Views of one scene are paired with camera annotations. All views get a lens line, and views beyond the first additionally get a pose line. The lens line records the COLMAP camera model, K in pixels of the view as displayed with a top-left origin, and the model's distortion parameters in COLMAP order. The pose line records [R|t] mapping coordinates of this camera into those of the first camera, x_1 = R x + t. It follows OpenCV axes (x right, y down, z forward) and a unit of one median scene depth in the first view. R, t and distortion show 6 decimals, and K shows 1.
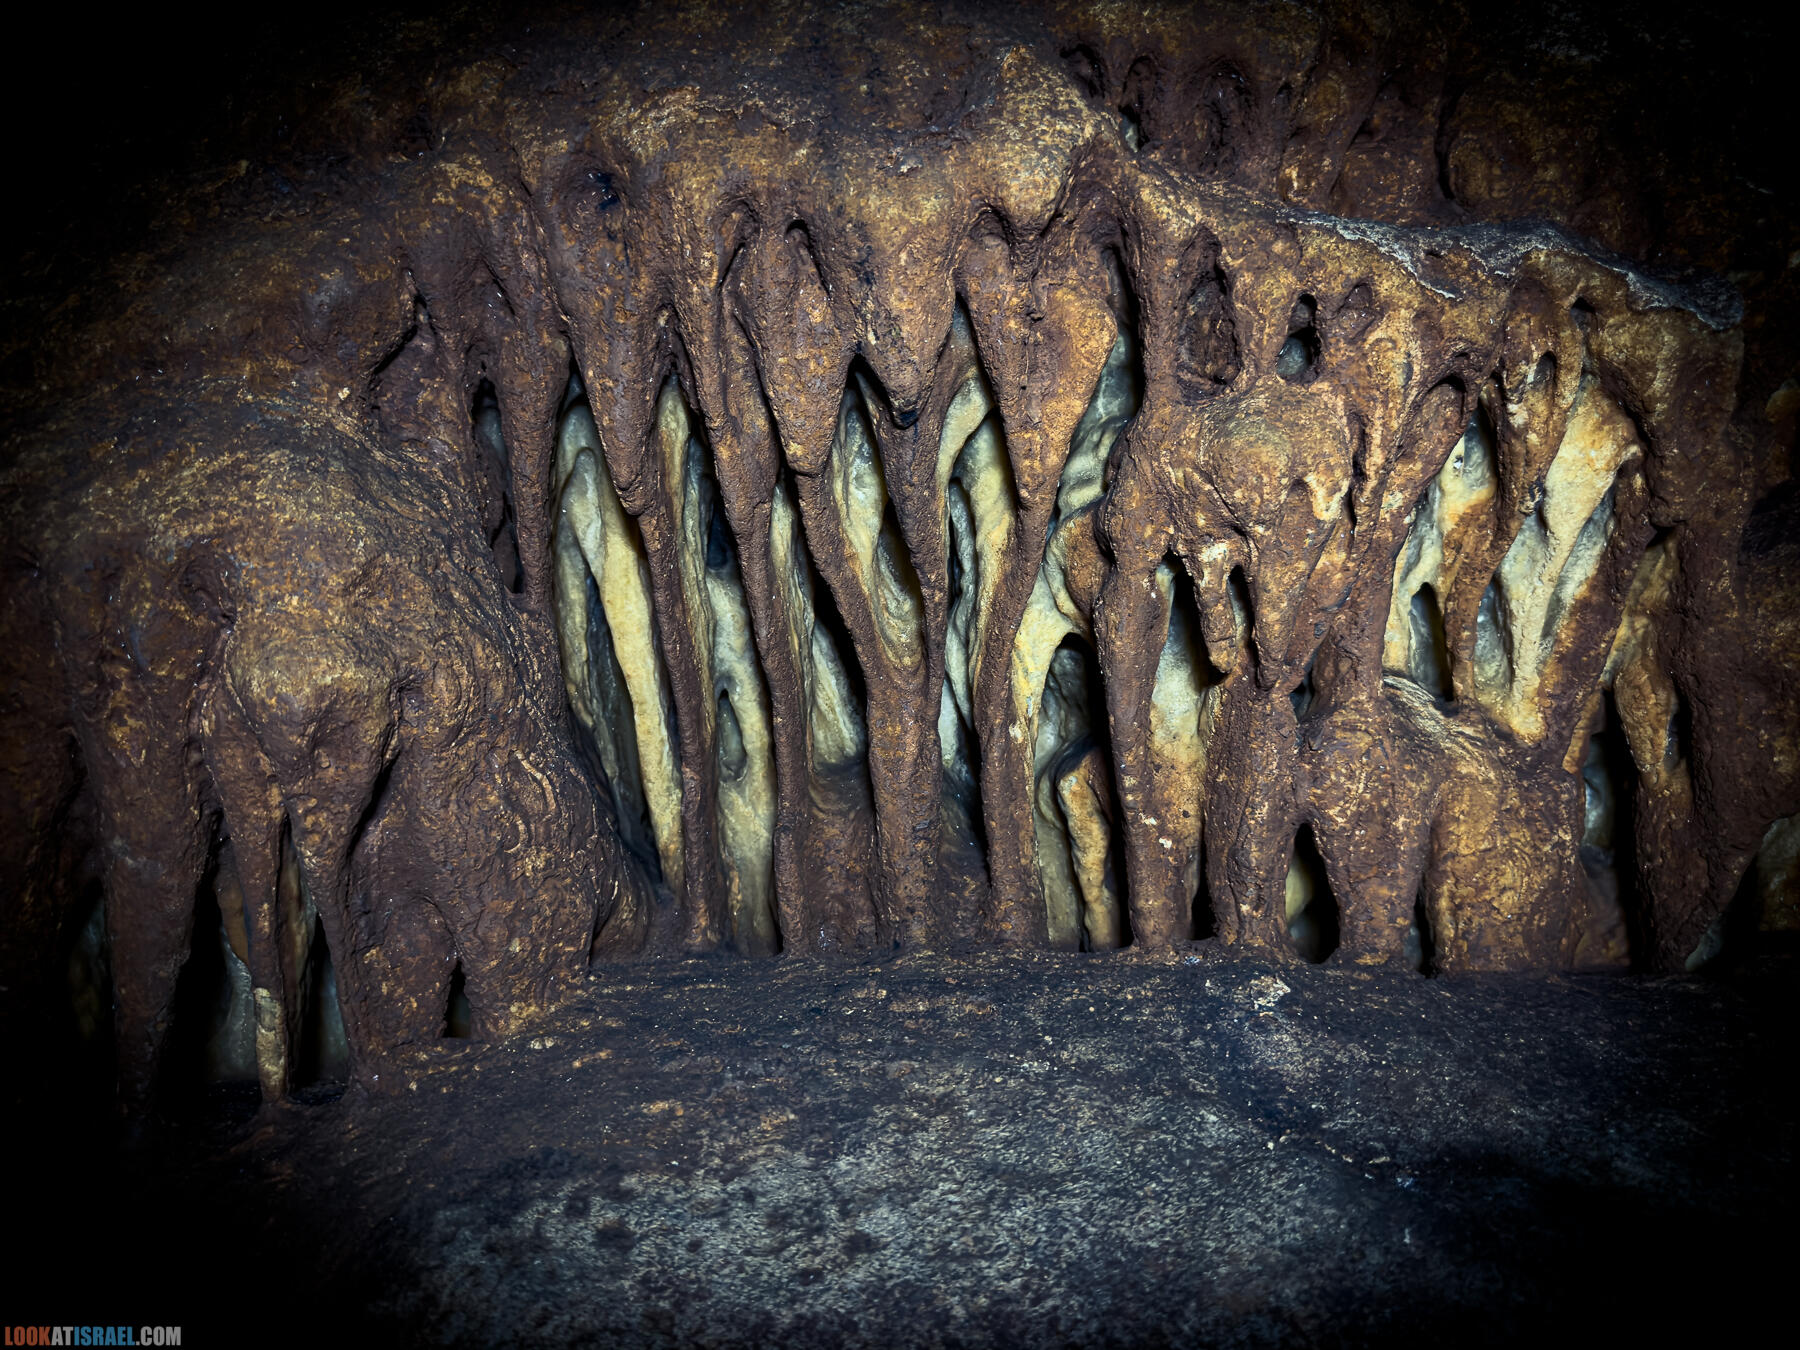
lens RADIAL K [[1332.8, 0, 891.7], [0, 1332.8, 687.2], [0, 0, 1]] dist [-0.035563, -0.001538]
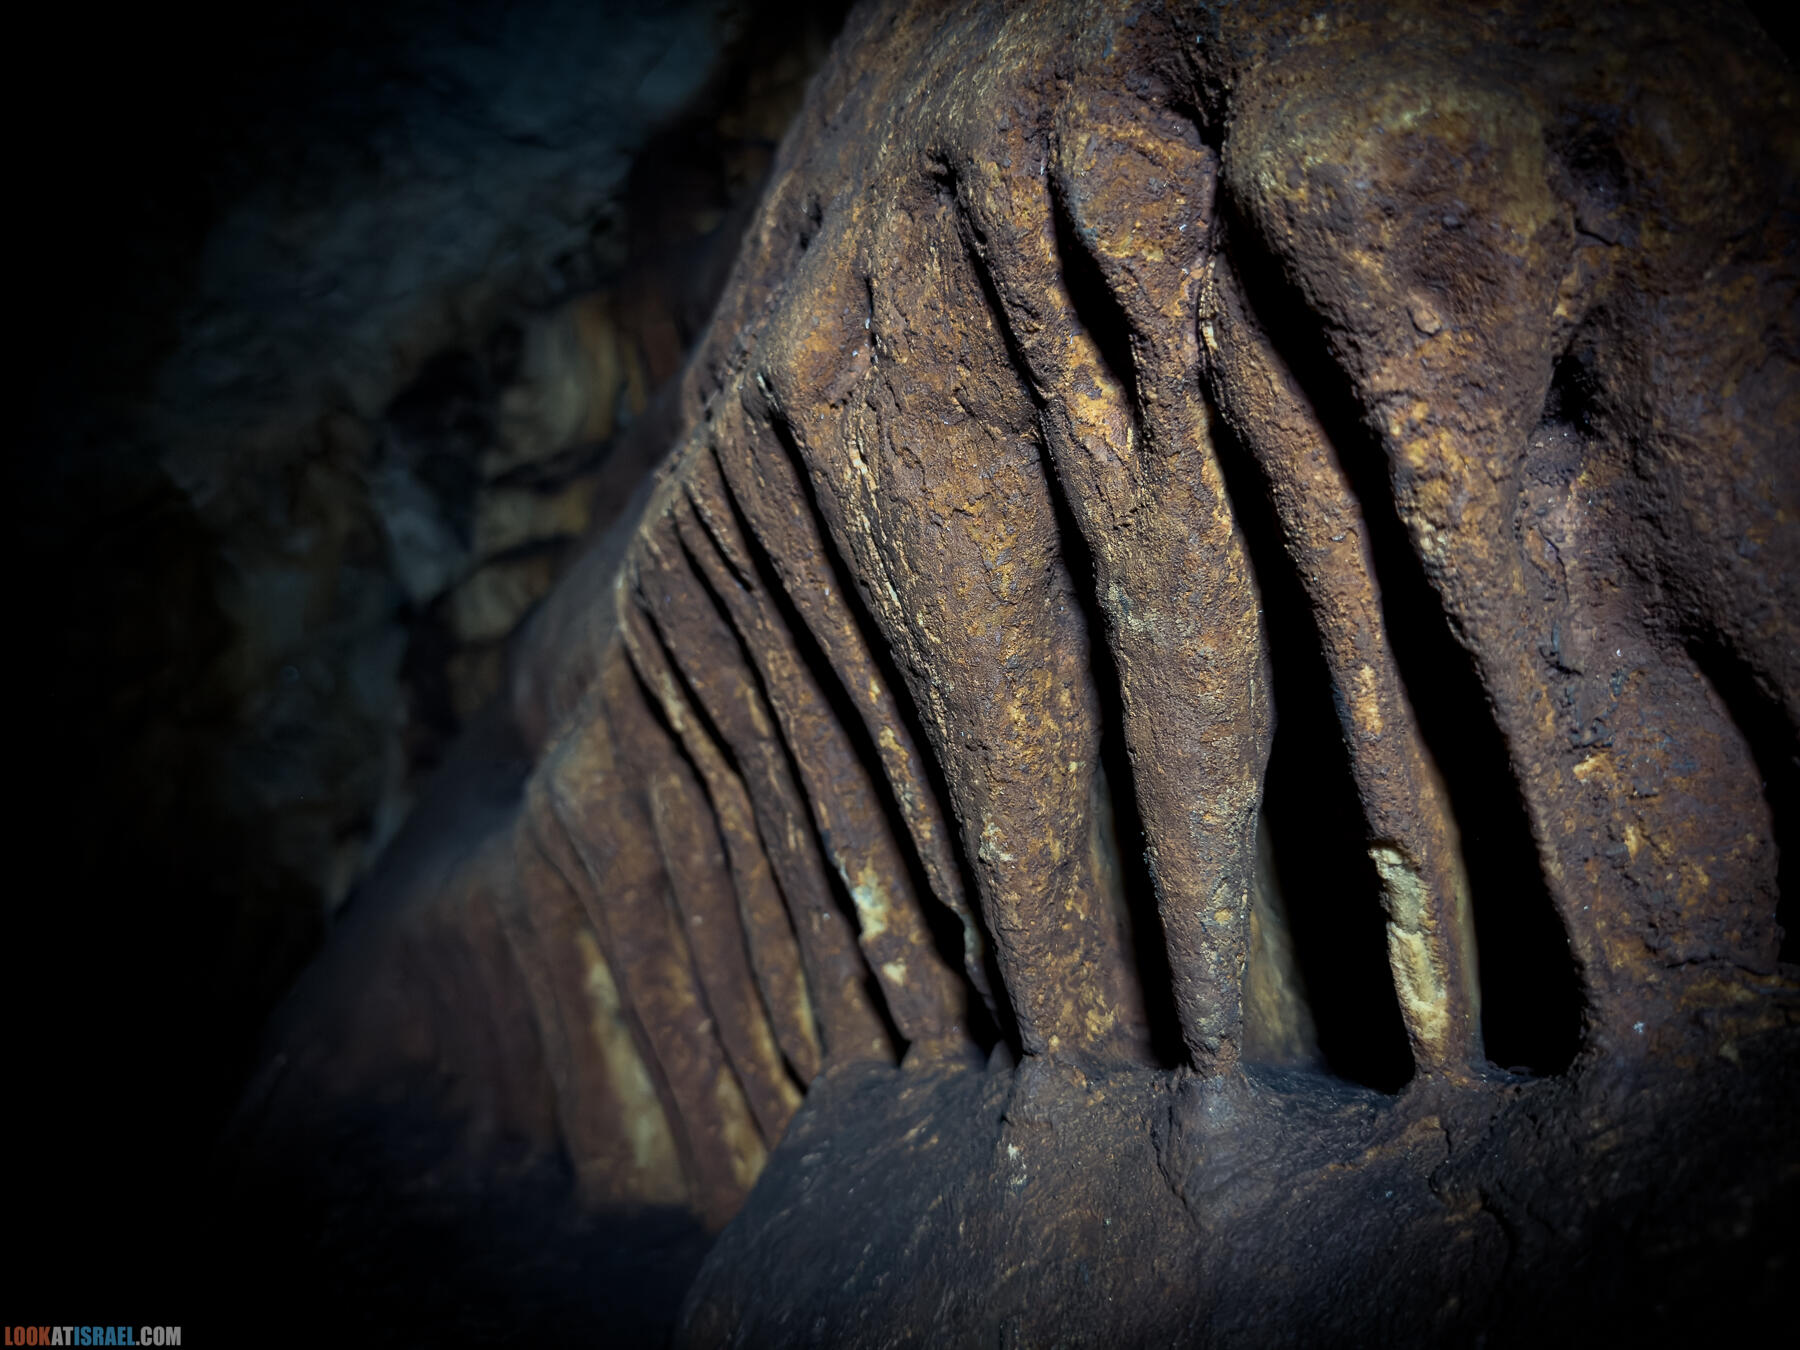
lens RADIAL K [[1361.7, 0, 946.3], [0, 1361.7, 674.8], [0, 0, 1]] dist [0.095089, -0.208128]
pose [[0.695864, -0.137651, -0.704859, -0.195983], [0.110371, 0.990298, -0.084432, 0.181510], [0.709642, -0.019043, 0.704305, 0.472007]]
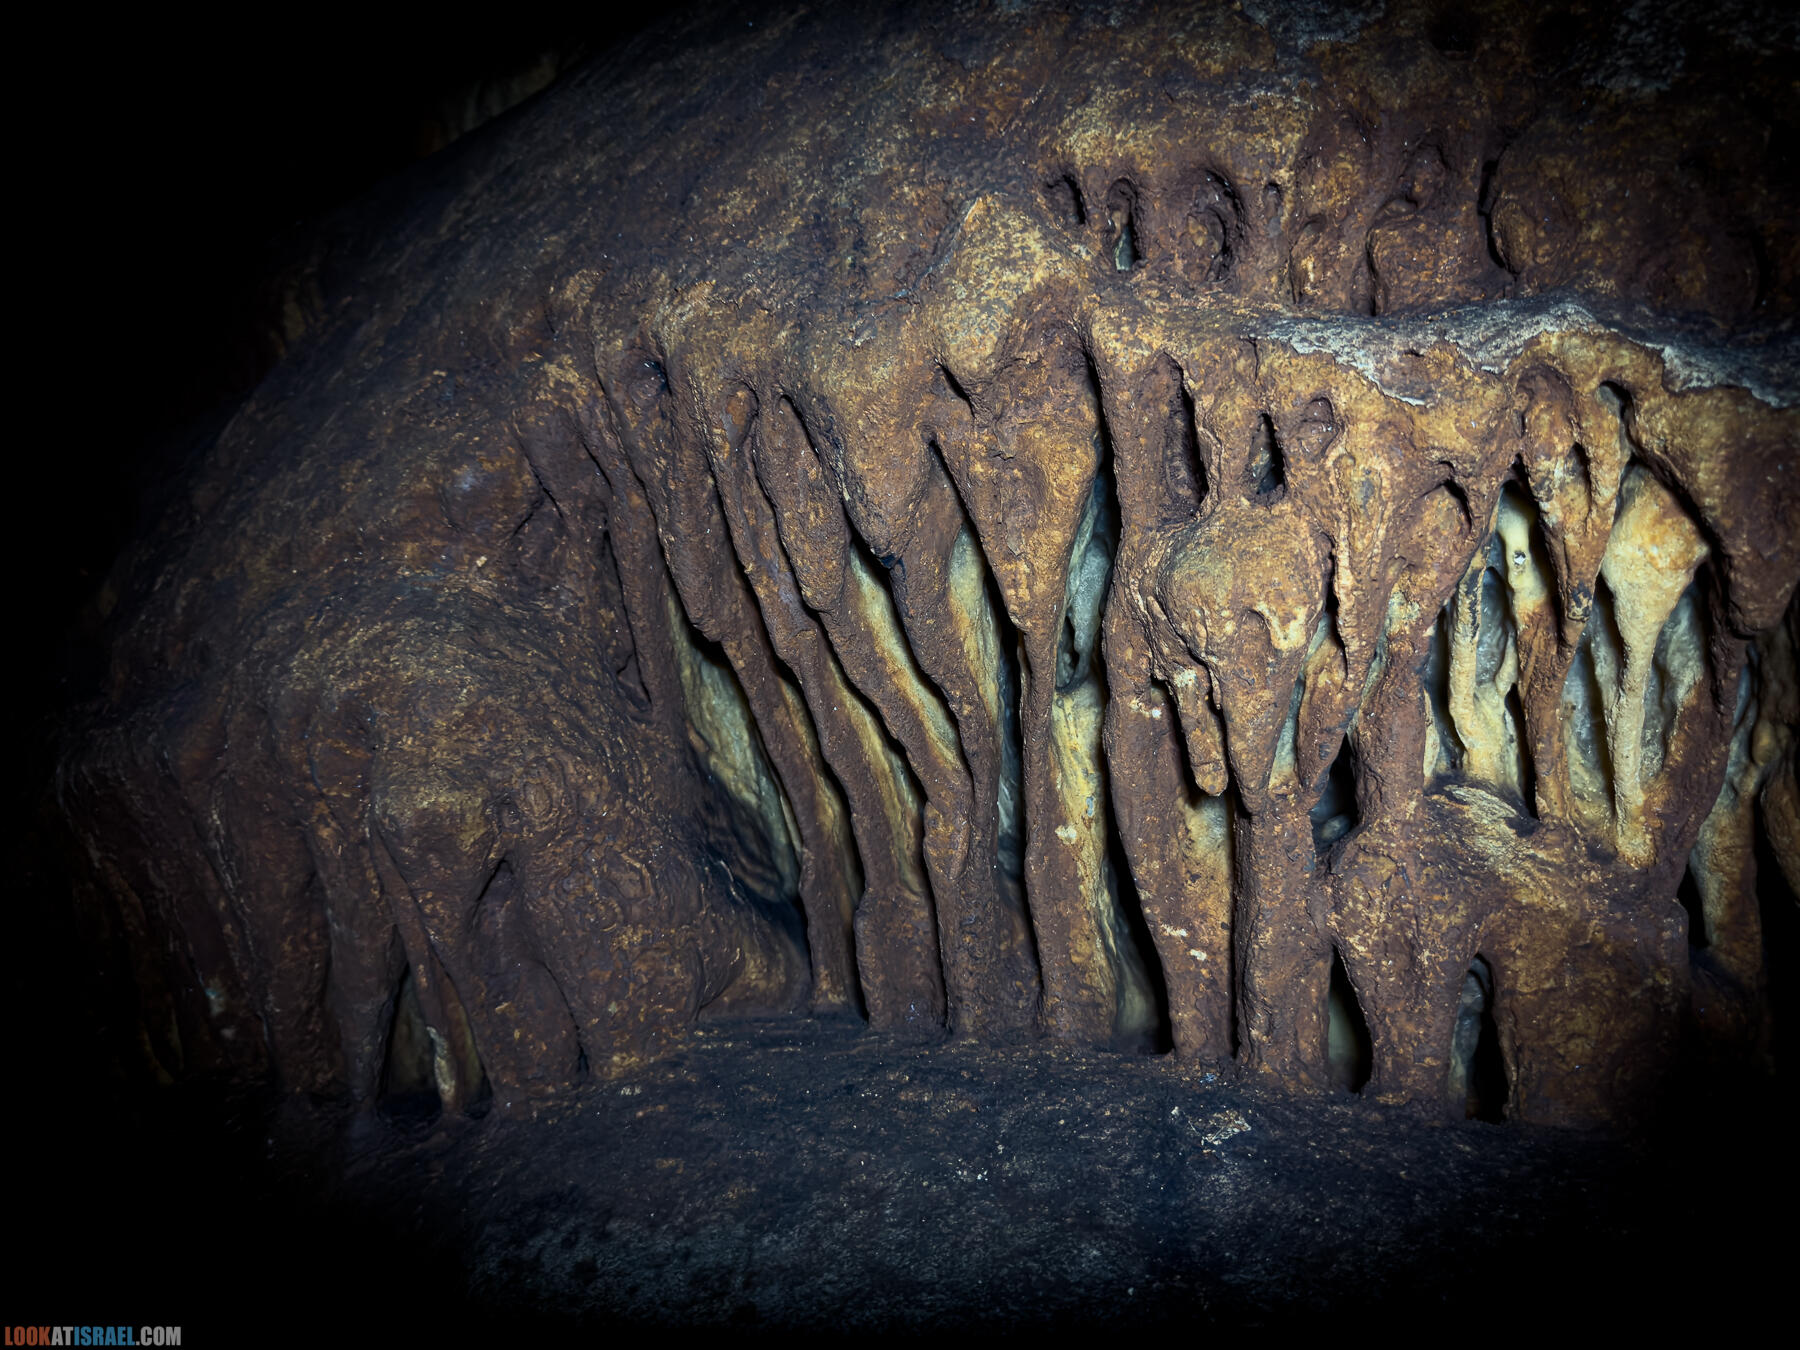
lens RADIAL K [[1342.1, 0, 900.0], [0, 1342.1, 675.0], [0, 0, 1]] dist [0.006391, -0.084748]
pose [[0.911673, -0.008515, -0.410828, 0.467953], [0.017669, 0.999673, 0.018489, -0.128539], [0.410536, -0.024115, 0.911525, -0.003095]]
